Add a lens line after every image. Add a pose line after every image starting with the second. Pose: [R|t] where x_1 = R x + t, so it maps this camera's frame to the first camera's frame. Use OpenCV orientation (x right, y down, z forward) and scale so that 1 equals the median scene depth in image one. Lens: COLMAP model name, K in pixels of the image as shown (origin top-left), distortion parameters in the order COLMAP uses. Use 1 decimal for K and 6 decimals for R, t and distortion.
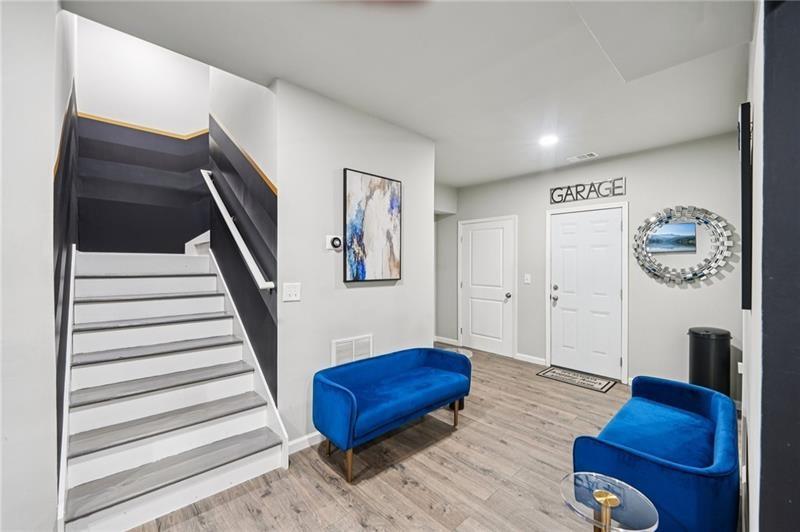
lens RADIAL K [[331.6, 0, 402.0], [0, 331.6, 264.0], [0, 0, 1]] dist [-0.001994, -0.000536]
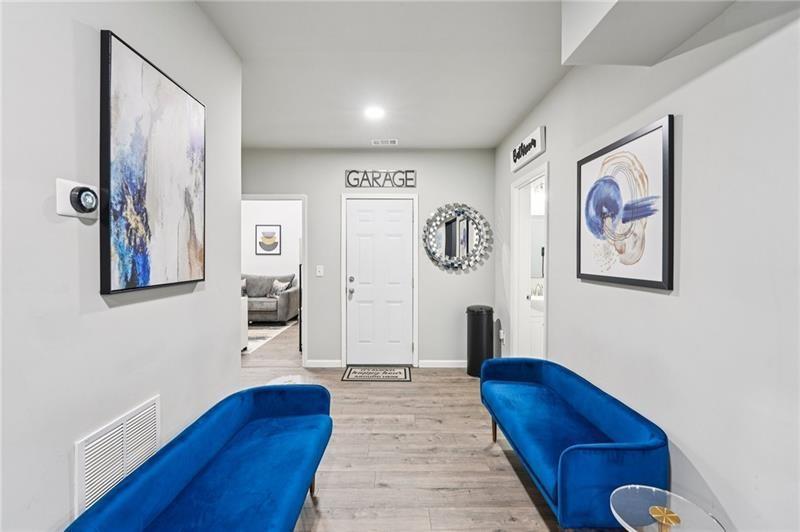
lens RADIAL K [[346.1, 0, 399.9], [0, 346.1, 255.4], [0, 0, 1]] dist [-0.013679, -0.000465]
pose [[0.675666, -0.004583, 0.737194, -0.214328], [0.003215, 0.999989, 0.003271, 0.003448], [-0.737201, 0.000160, 0.675674, 0.370448]]
